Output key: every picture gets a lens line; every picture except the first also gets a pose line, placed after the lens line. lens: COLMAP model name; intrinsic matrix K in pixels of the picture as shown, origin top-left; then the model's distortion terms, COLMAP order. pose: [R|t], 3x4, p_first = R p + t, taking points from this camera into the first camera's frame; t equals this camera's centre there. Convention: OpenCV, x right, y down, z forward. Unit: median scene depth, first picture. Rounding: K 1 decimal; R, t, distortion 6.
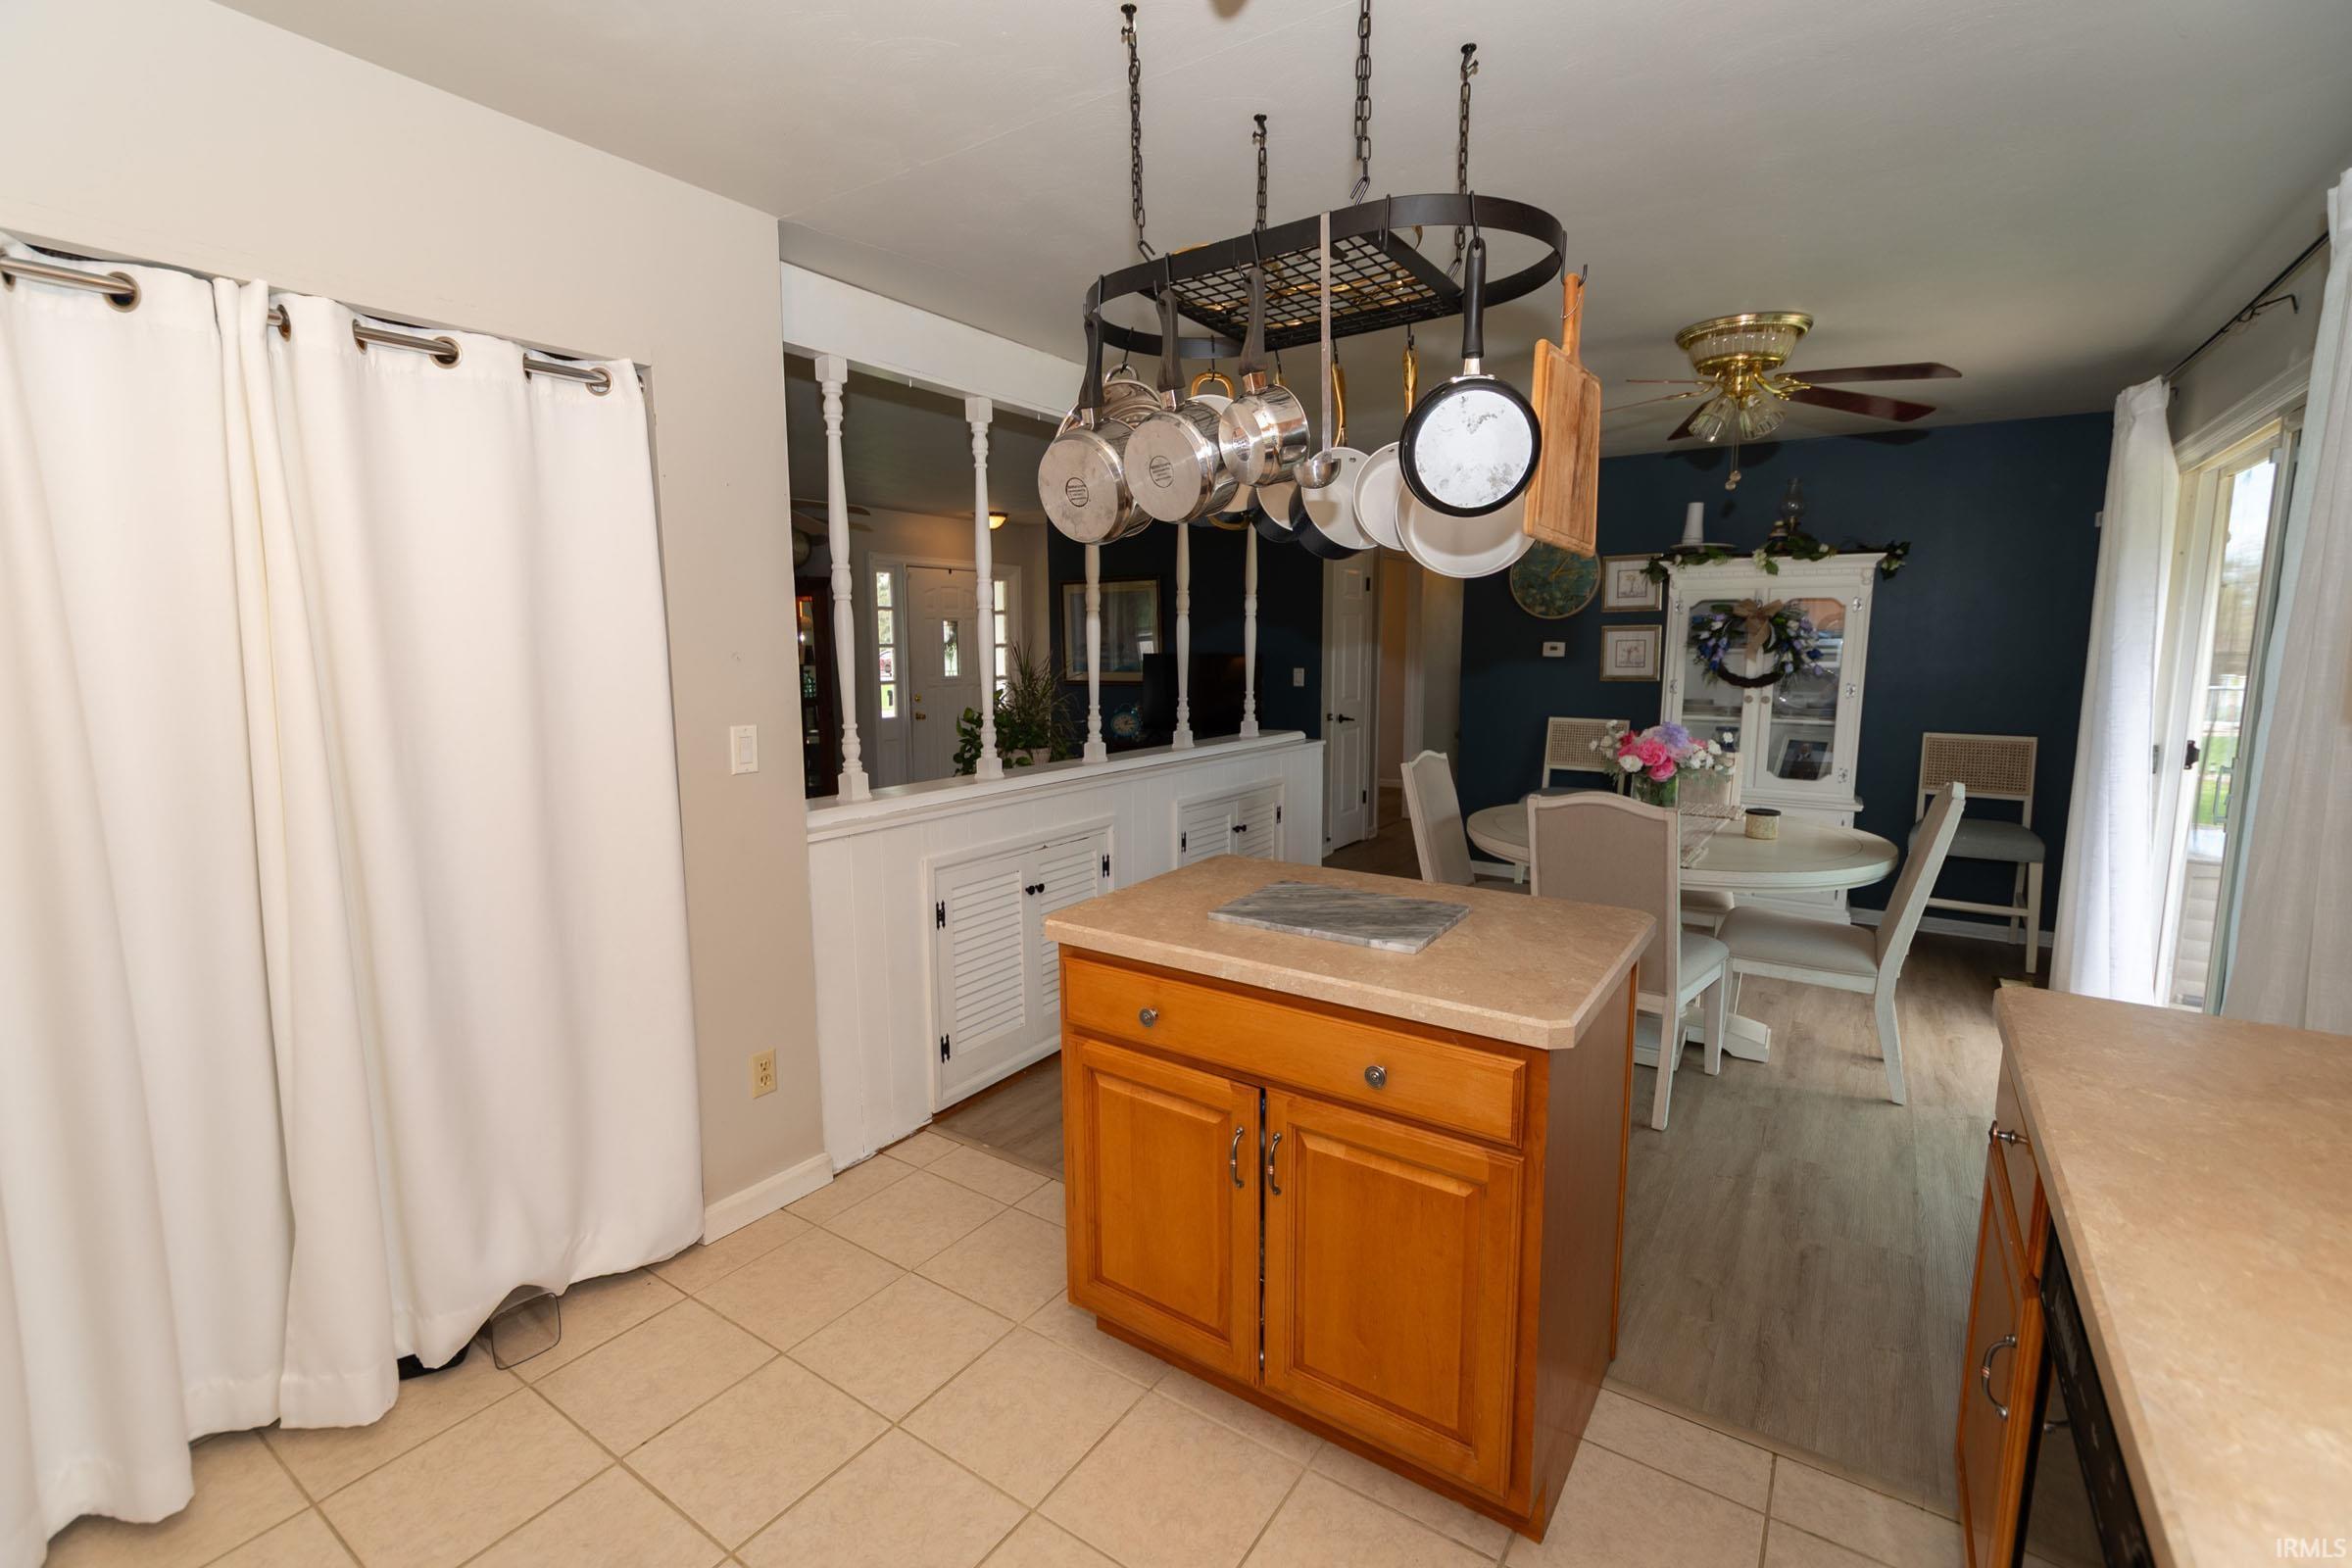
lens RADIAL K [[1041.8, 0, 1219.3], [0, 1041.8, 777.3], [0, 0, 1]] dist [-0.004955, 0.001054]
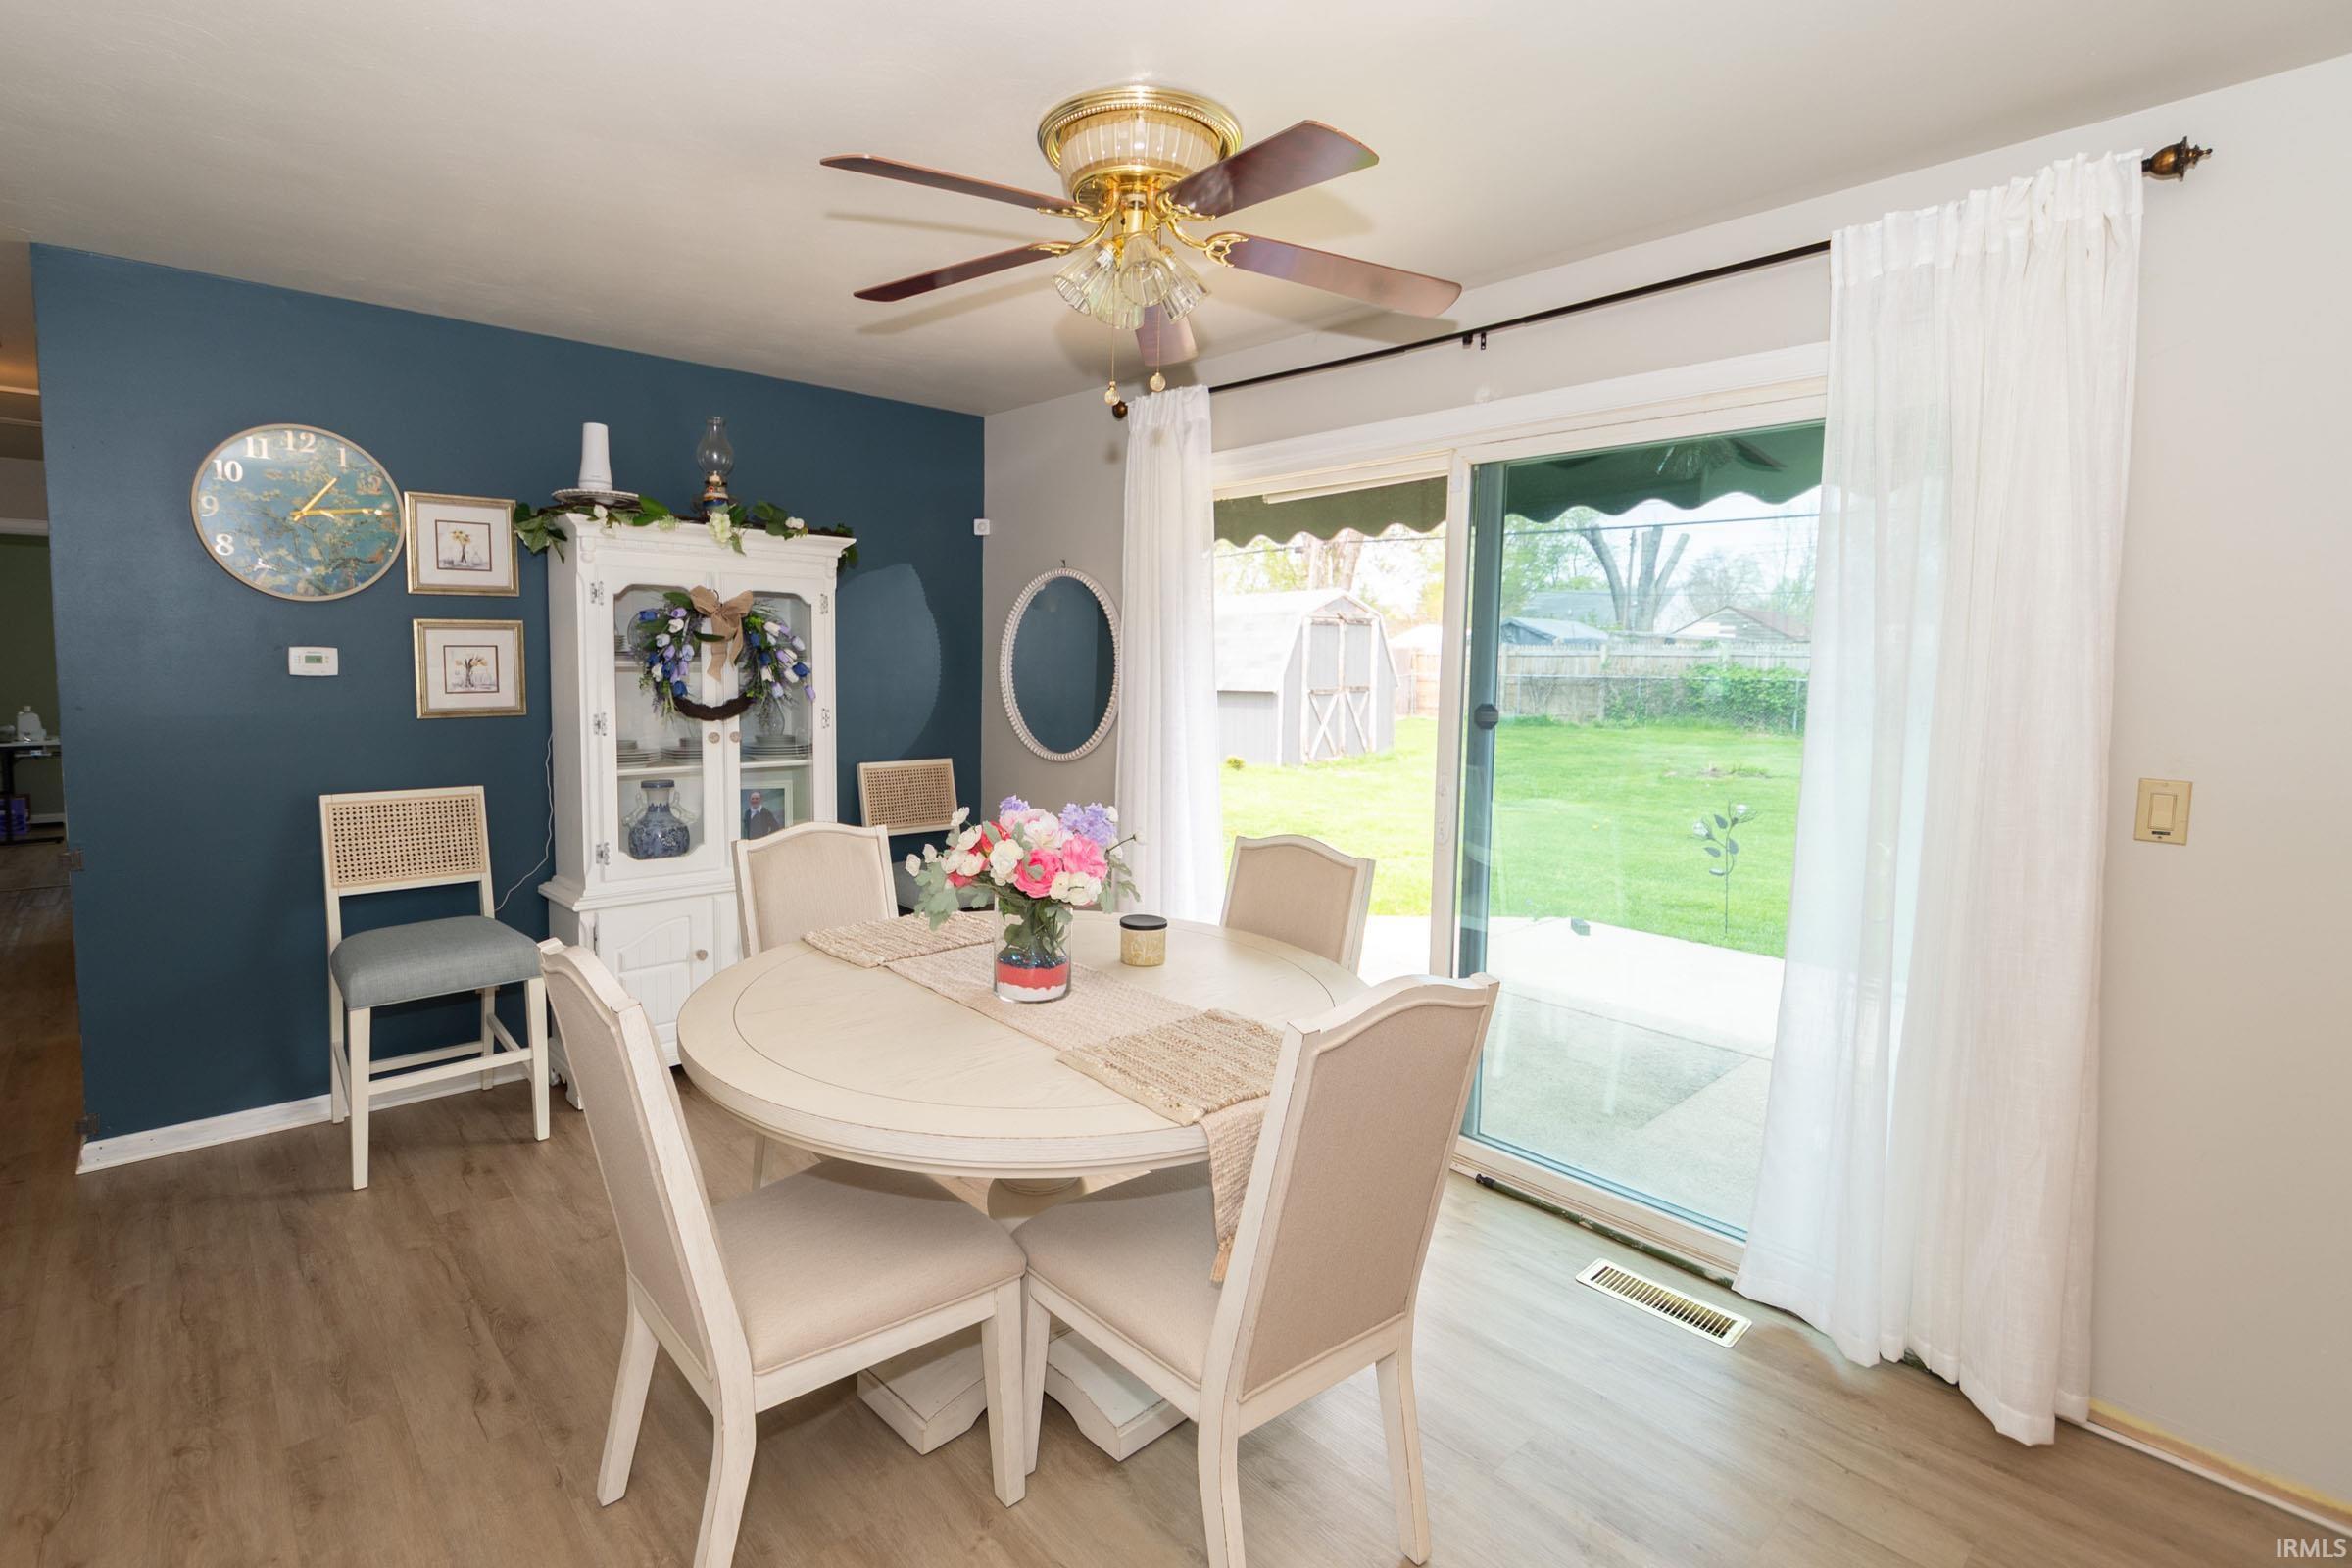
lens RADIAL K [[1041.8, 0, 1109.8], [0, 1041.8, 751.3], [0, 0, 1]] dist [-0.004955, 0.001054]
pose [[0.270795, -0.083440, 0.959014, -0.067179], [0.112022, 0.992199, 0.054696, -0.074364], [-0.956097, 0.092619, 0.278030, 0.573858]]
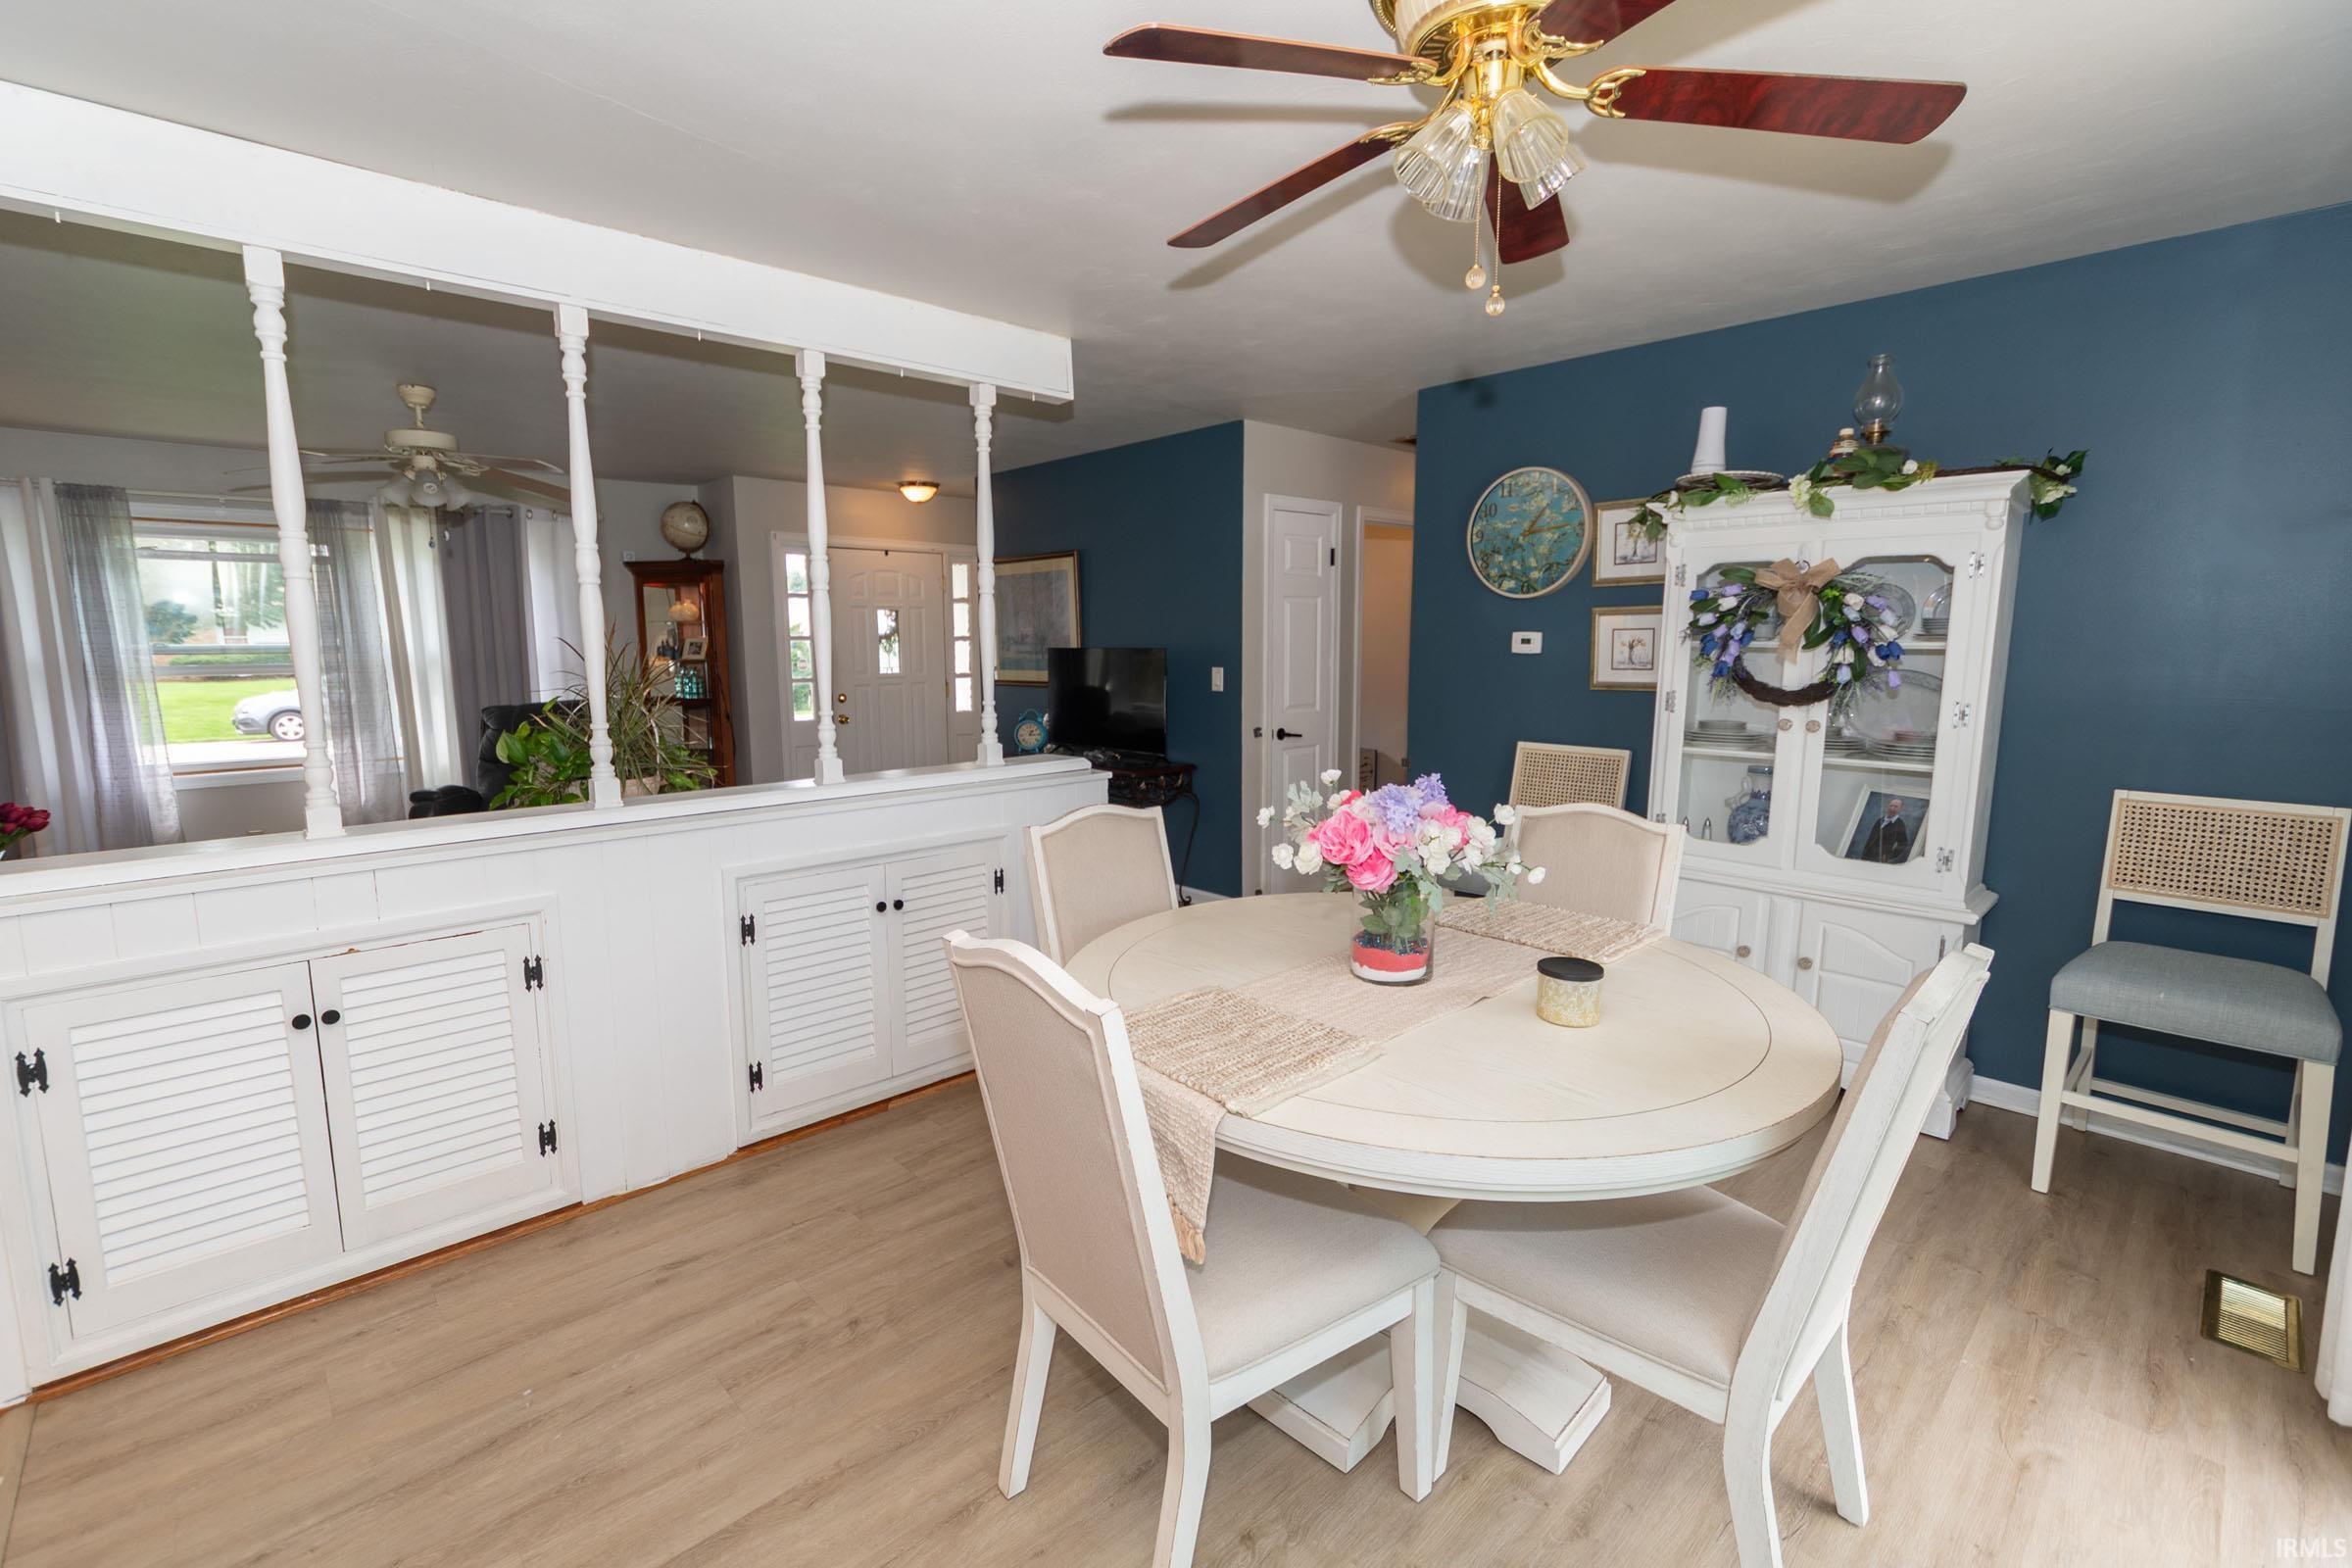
lens RADIAL K [[1041.8, 0, 1196.0], [0, 1041.8, 775.0], [0, 0, 1]] dist [-0.004955, 0.001054]
pose [[0.970891, 0.028934, -0.237766, 0.320670], [-0.027758, 0.999580, 0.008294, -0.040988], [0.237906, -0.001453, 0.971287, 0.326052]]
